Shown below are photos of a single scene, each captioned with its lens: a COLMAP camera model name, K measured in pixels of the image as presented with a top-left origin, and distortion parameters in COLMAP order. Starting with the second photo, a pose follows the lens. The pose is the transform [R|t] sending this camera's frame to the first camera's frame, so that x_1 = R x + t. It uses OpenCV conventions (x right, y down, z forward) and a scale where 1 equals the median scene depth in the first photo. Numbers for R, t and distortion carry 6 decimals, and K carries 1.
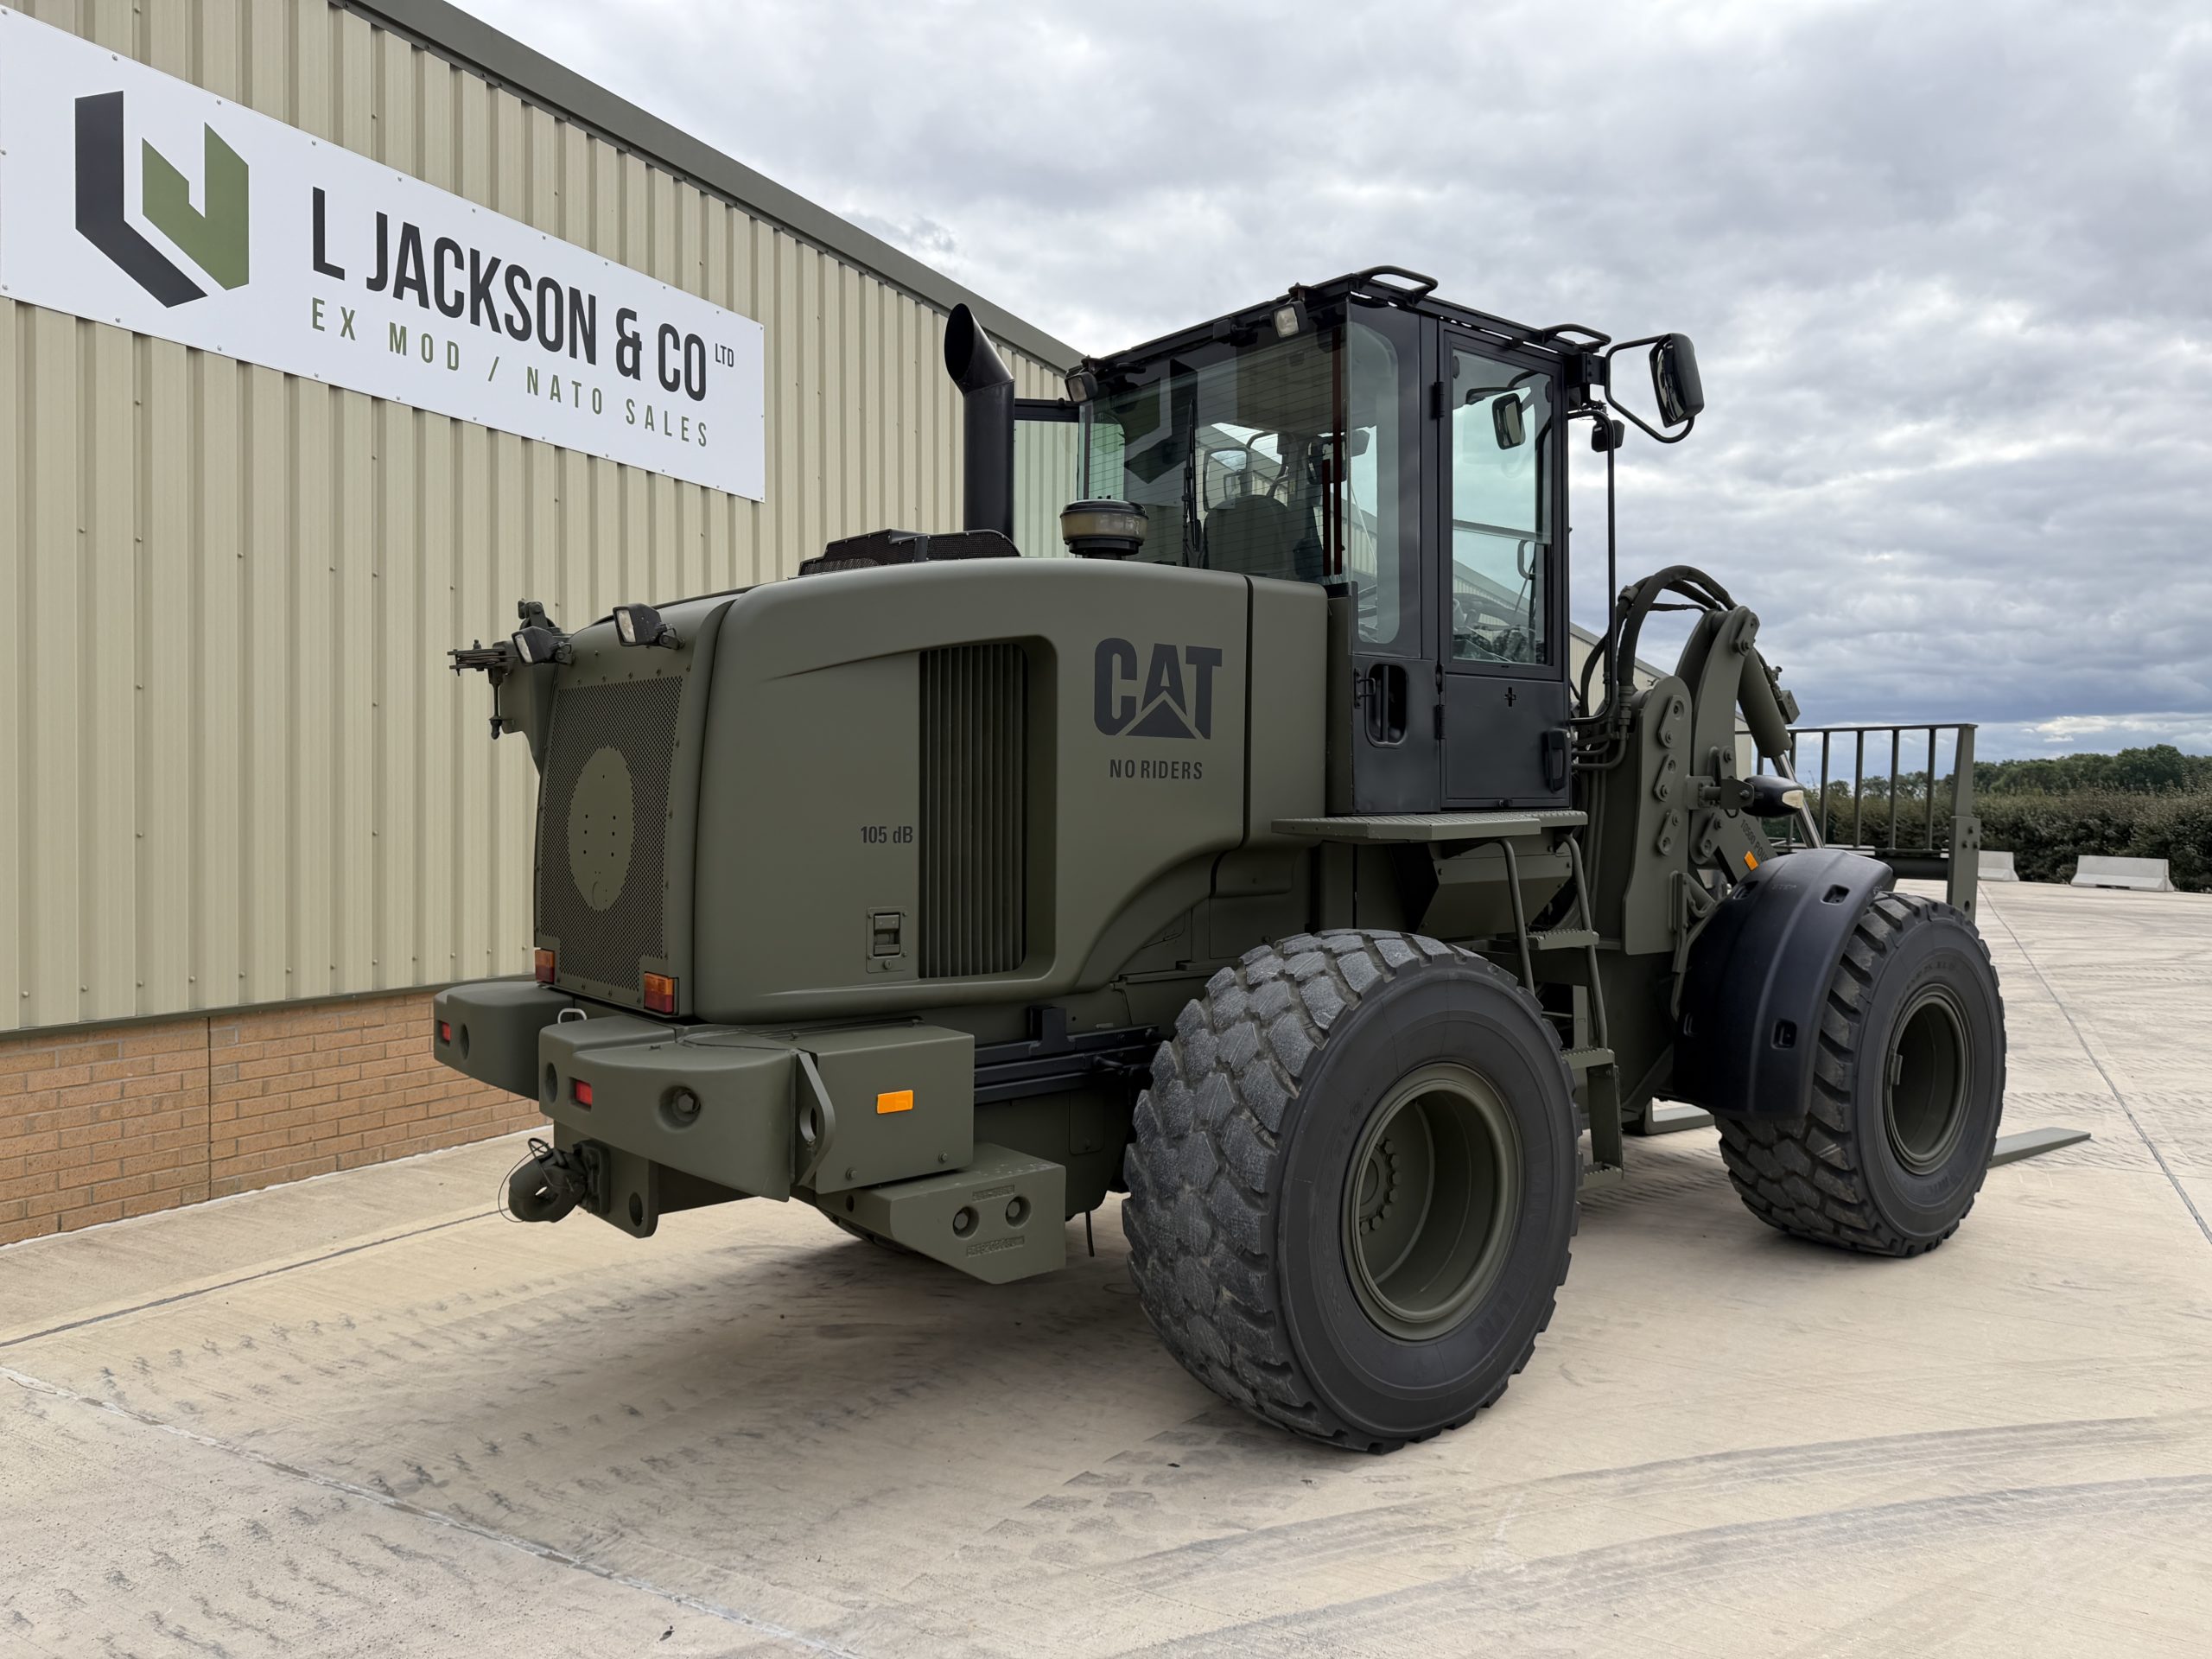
lens RADIAL K [[1554.9, 0, 1098.8], [0, 1554.9, 832.2], [0, 0, 1]] dist [0.008062, -0.004415]
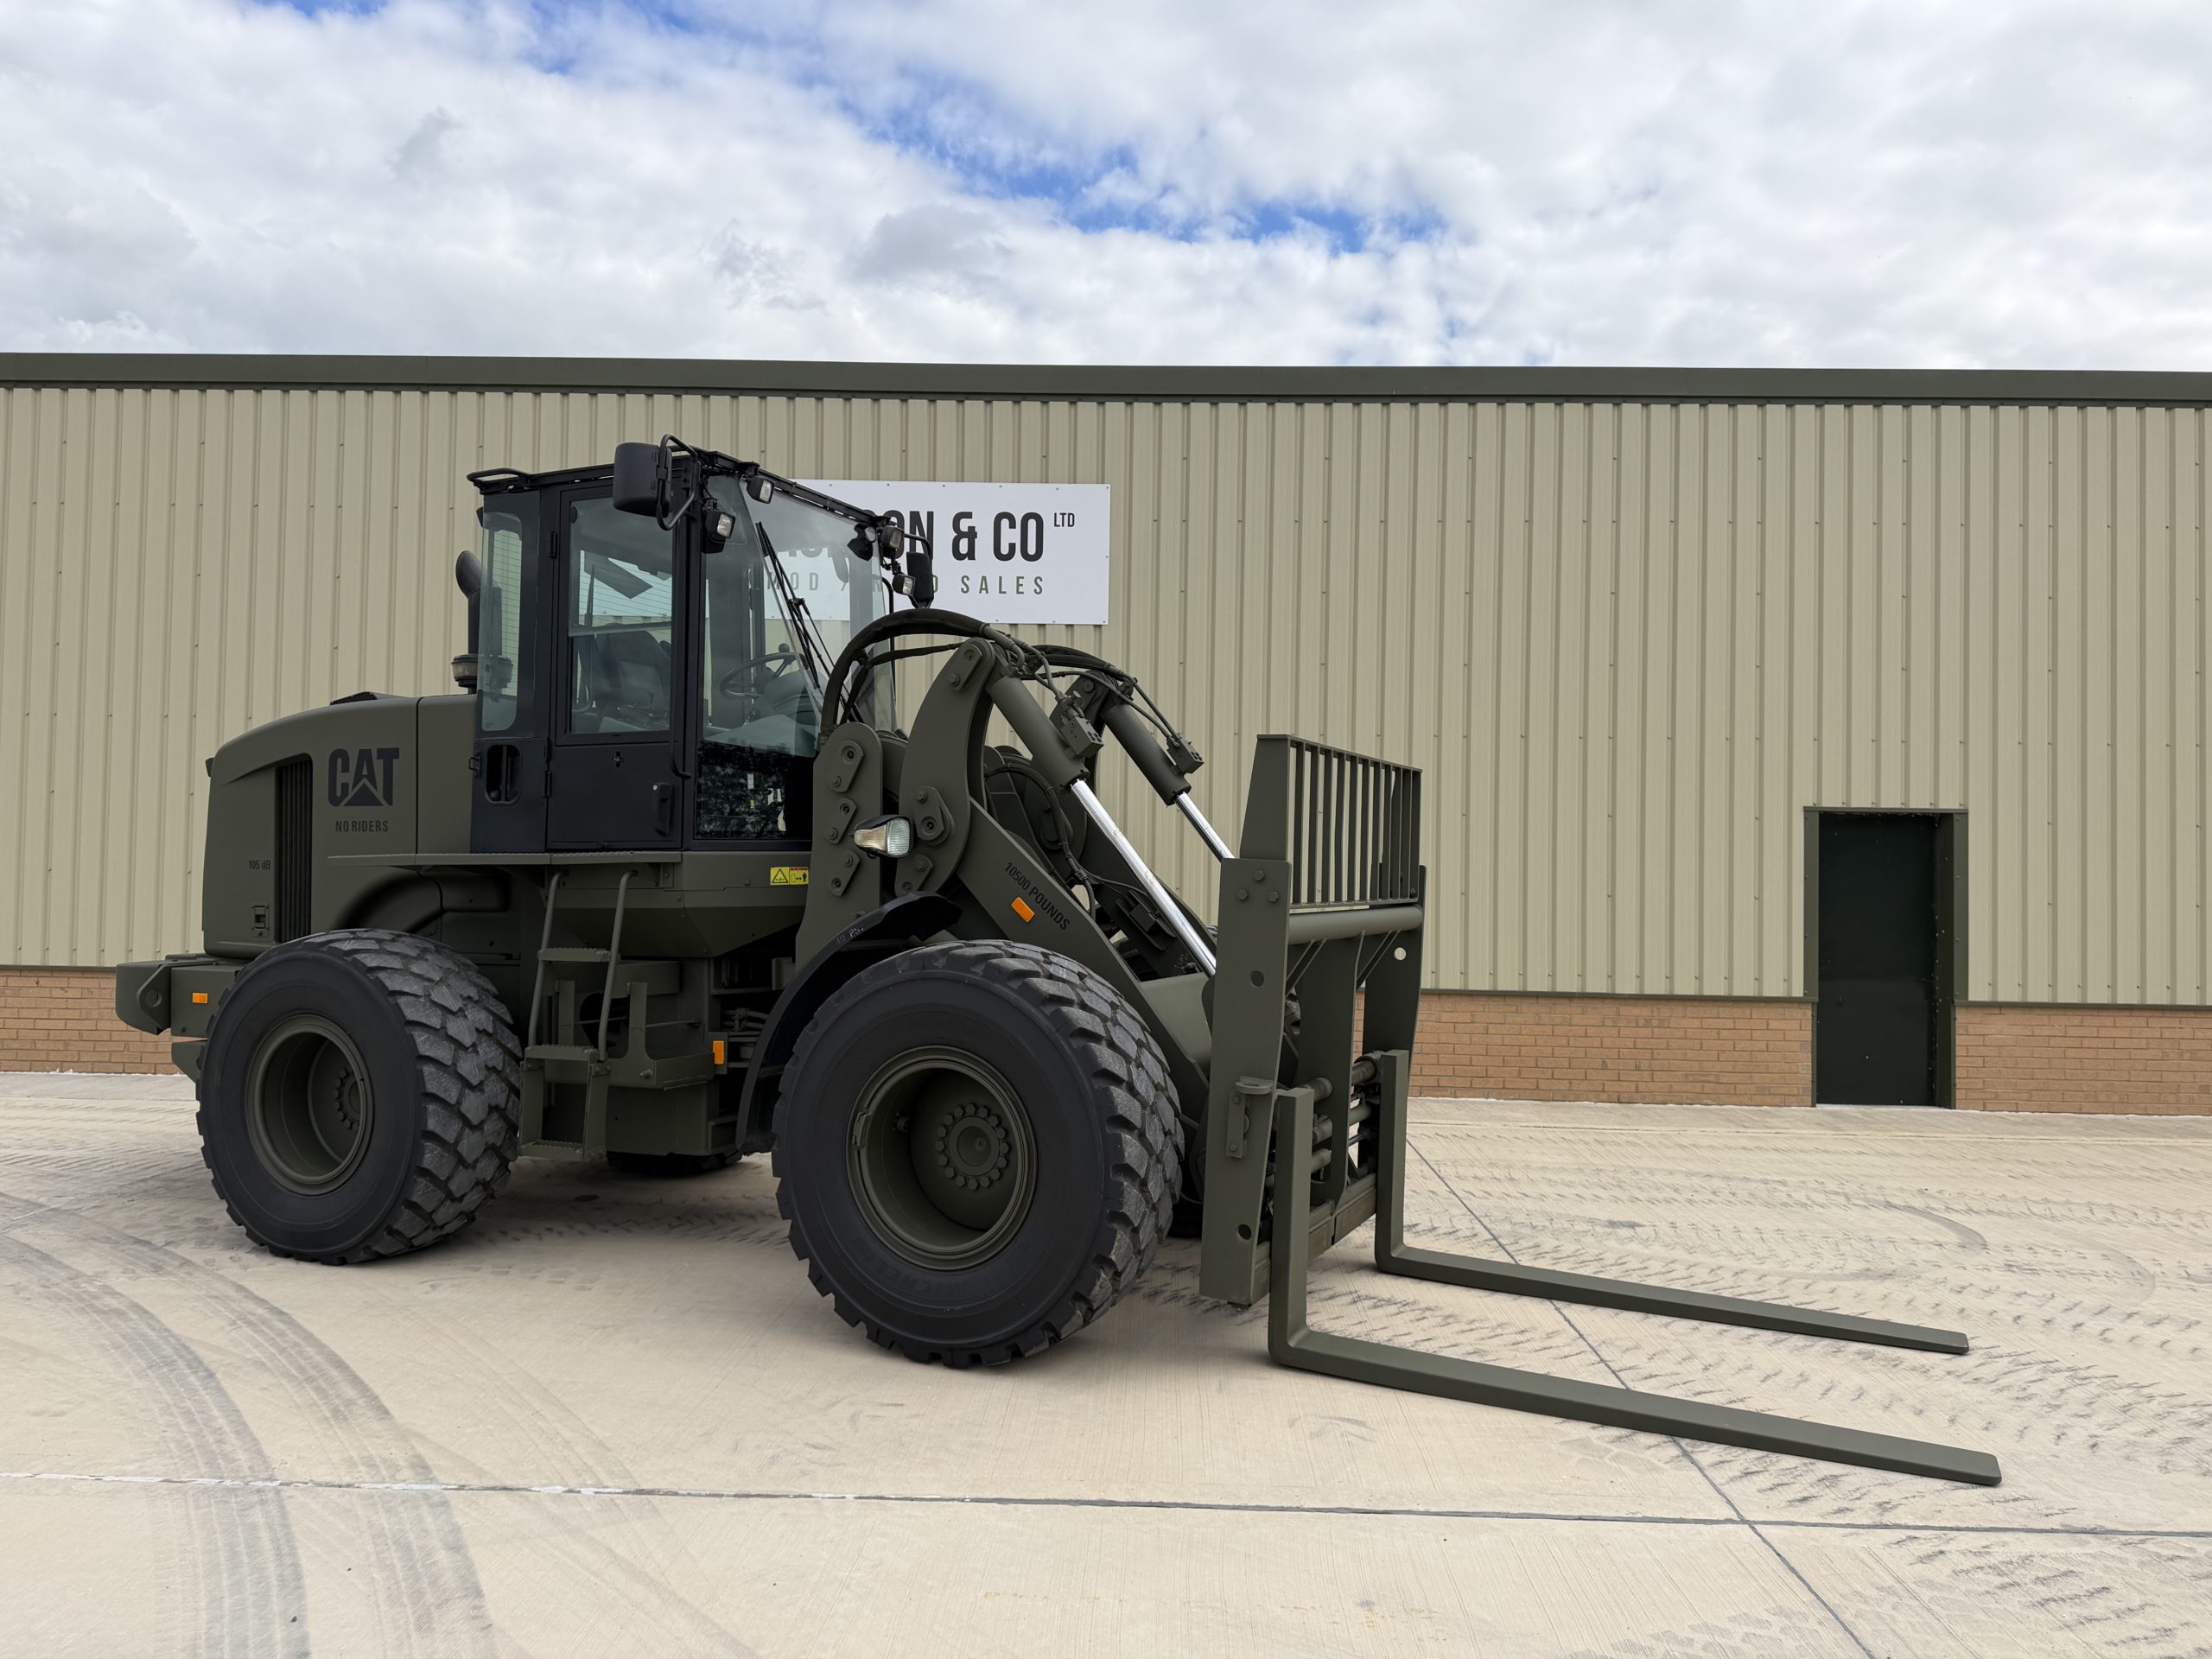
lens RADIAL K [[1540.8, 0, 1107.3], [0, 1540.8, 809.7], [0, 0, 1]] dist [0.011404, -0.006743]
pose [[0.452732, -0.042128, -0.890651, 1.225469], [-0.023282, 0.997984, -0.059039, 0.011934], [0.891343, 0.047465, 0.450839, 0.630122]]
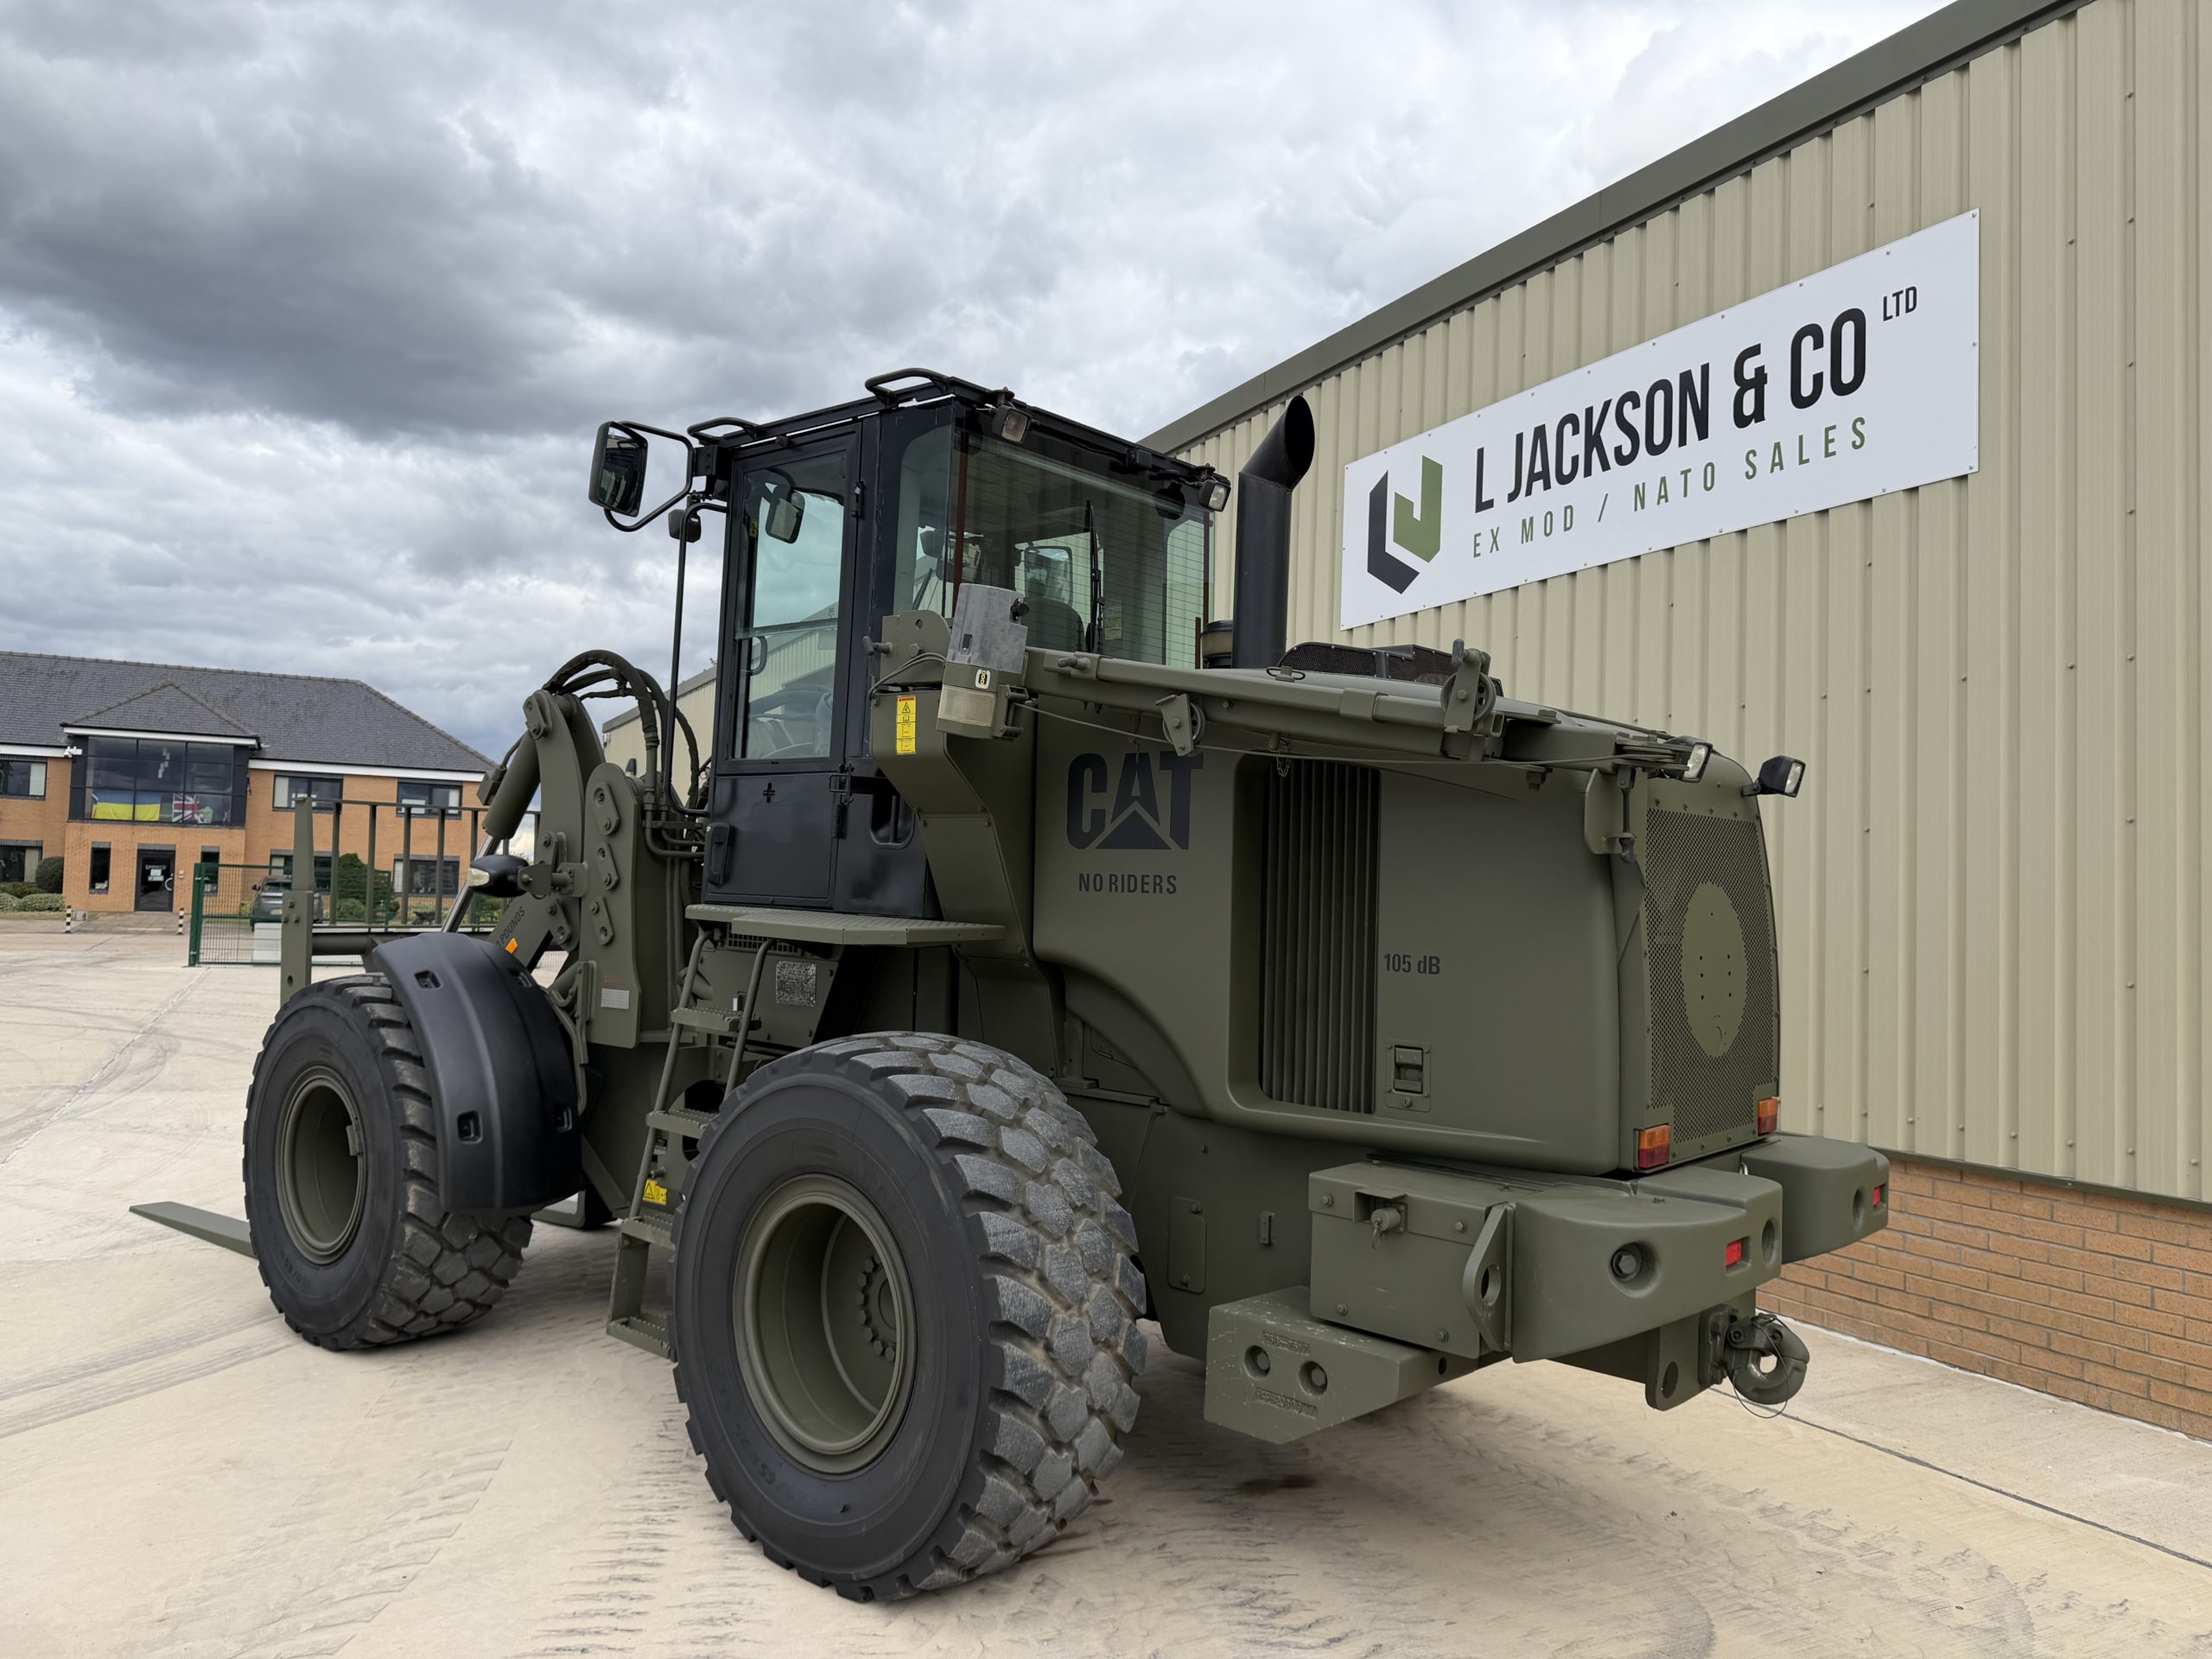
lens RADIAL K [[1563.0, 0, 1113.8], [0, 1563.0, 836.5], [0, 0, 1]] dist [0.001648, -0.008479]
pose [[-0.564751, -0.062354, -0.822903, 0.721440], [-0.044340, 0.997994, -0.045191, -0.020768], [0.824069, 0.010966, -0.566383, 1.502597]]
